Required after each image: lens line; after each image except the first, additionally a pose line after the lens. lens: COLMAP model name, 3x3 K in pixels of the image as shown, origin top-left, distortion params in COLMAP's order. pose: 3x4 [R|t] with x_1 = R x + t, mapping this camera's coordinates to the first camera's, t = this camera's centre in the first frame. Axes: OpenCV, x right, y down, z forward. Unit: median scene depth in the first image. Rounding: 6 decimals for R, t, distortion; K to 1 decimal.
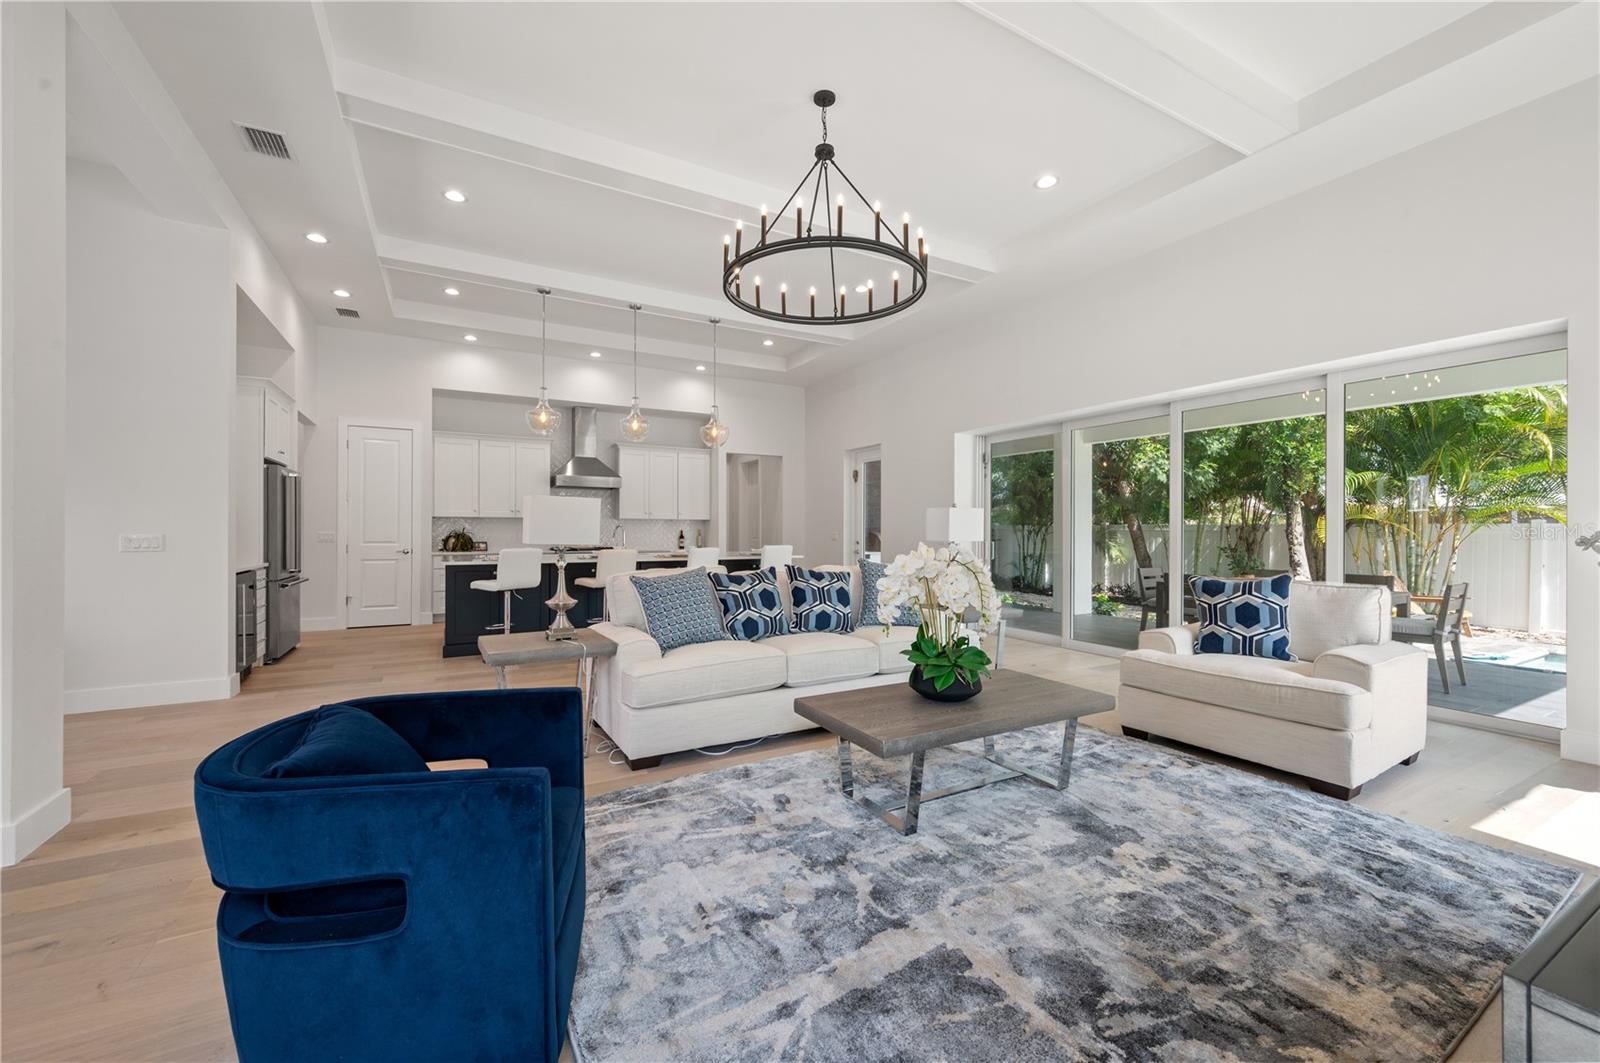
lens RADIAL K [[635.2, 0, 793.2], [0, 635.2, 525.3], [0, 0, 1]] dist [0.001111, -0.000023]
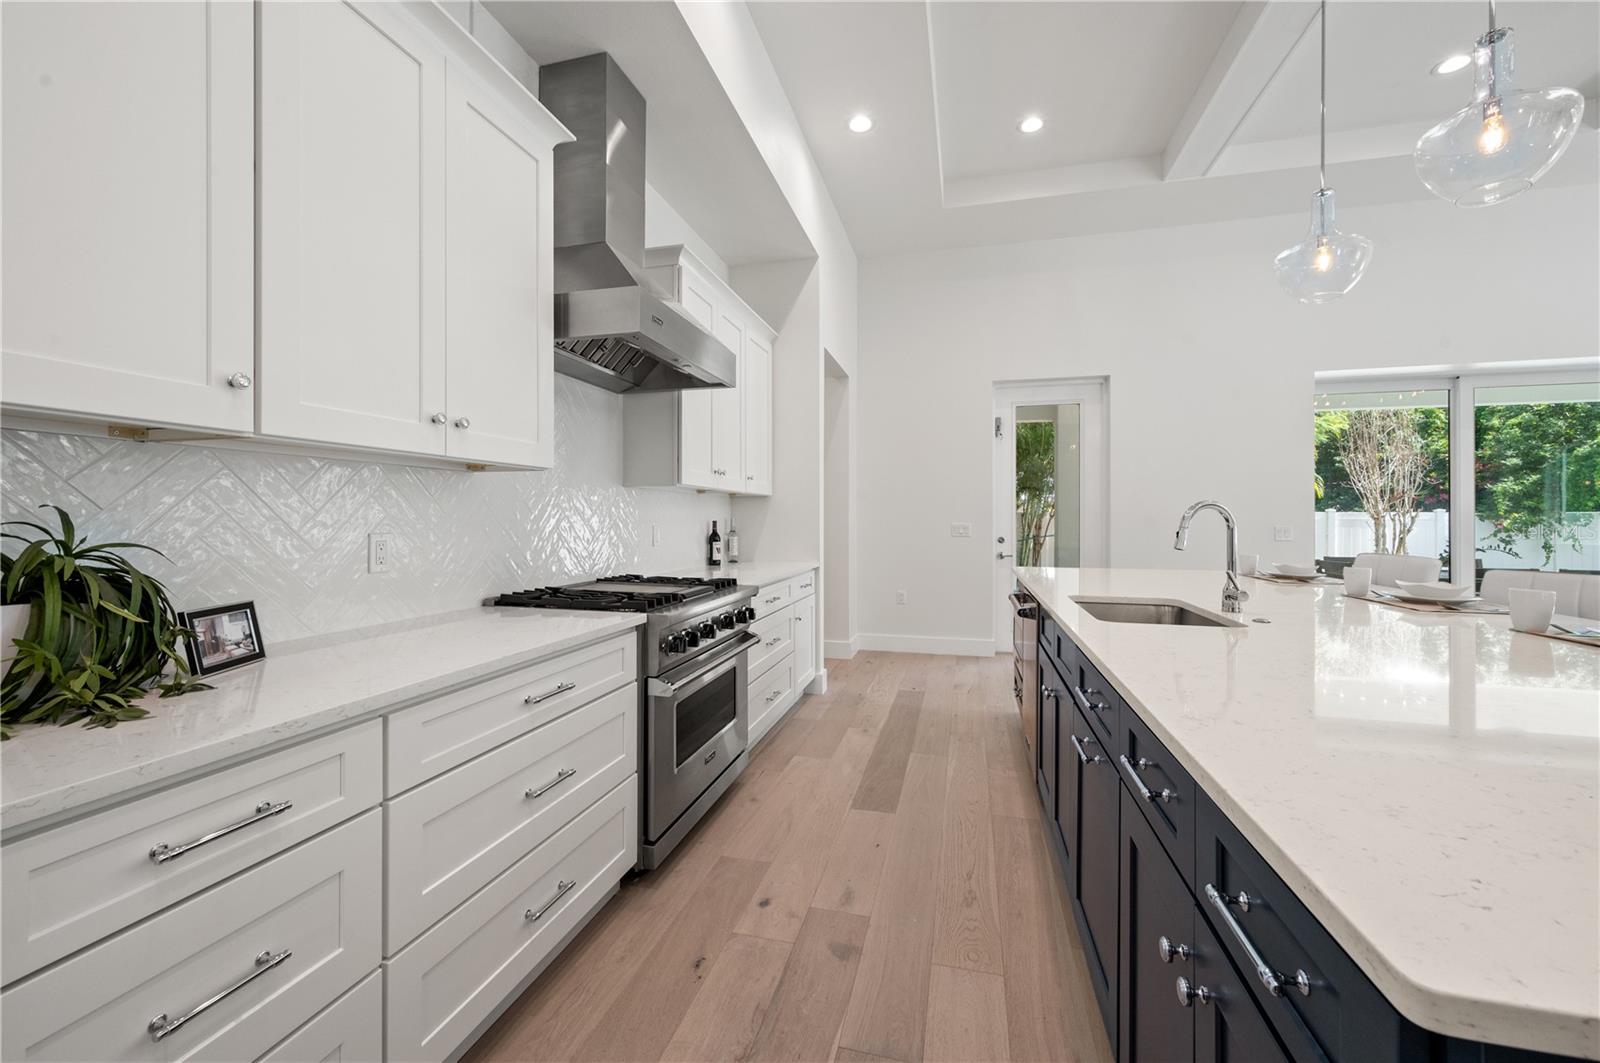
lens RADIAL K [[635.2, 0, 798.0], [0, 635.2, 516.1], [0, 0, 1]] dist [0.001111, -0.000023]
pose [[0.684342, -0.000180, 0.729161, -1.407153], [-0.005333, 0.999972, 0.005252, 0.009242], [-0.729142, -0.007483, 0.684322, 2.213899]]
